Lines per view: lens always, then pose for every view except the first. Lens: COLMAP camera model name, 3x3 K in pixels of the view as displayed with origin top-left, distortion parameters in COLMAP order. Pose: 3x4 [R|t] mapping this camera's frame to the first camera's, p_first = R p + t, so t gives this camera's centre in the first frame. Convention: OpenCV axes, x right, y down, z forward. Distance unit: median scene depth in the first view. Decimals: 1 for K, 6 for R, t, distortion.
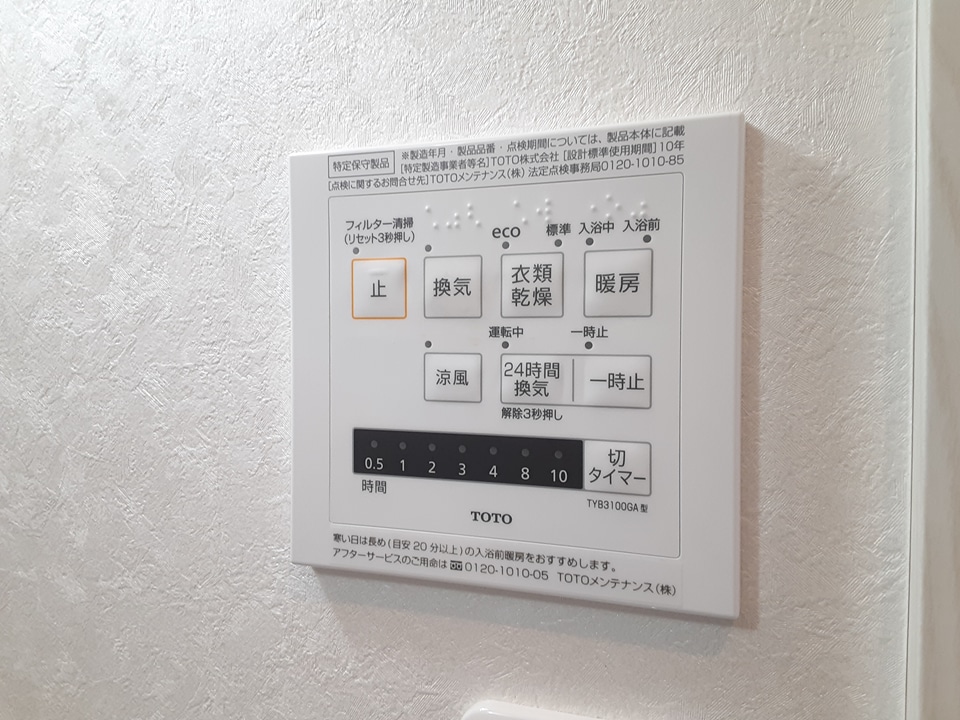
lens RADIAL K [[790.6, 0, 476.3], [0, 790.6, 360.6], [0, 0, 1]] dist [0.069567, -0.055919]
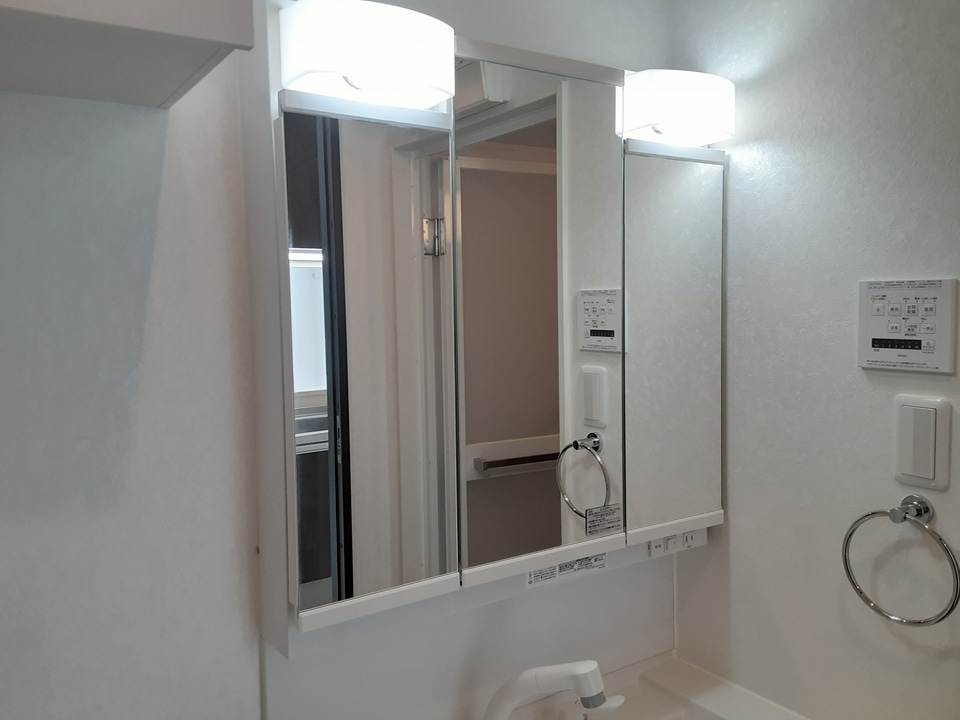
lens RADIAL K [[790.6, 0, 474.5], [0, 790.6, 362.8], [0, 0, 1]] dist [0.069567, -0.055919]
pose [[0.797701, 0.029878, -0.602313, 0.923012], [0.008853, 0.998084, 0.061235, -0.091655], [0.602988, -0.054179, 0.795908, -4.675978]]
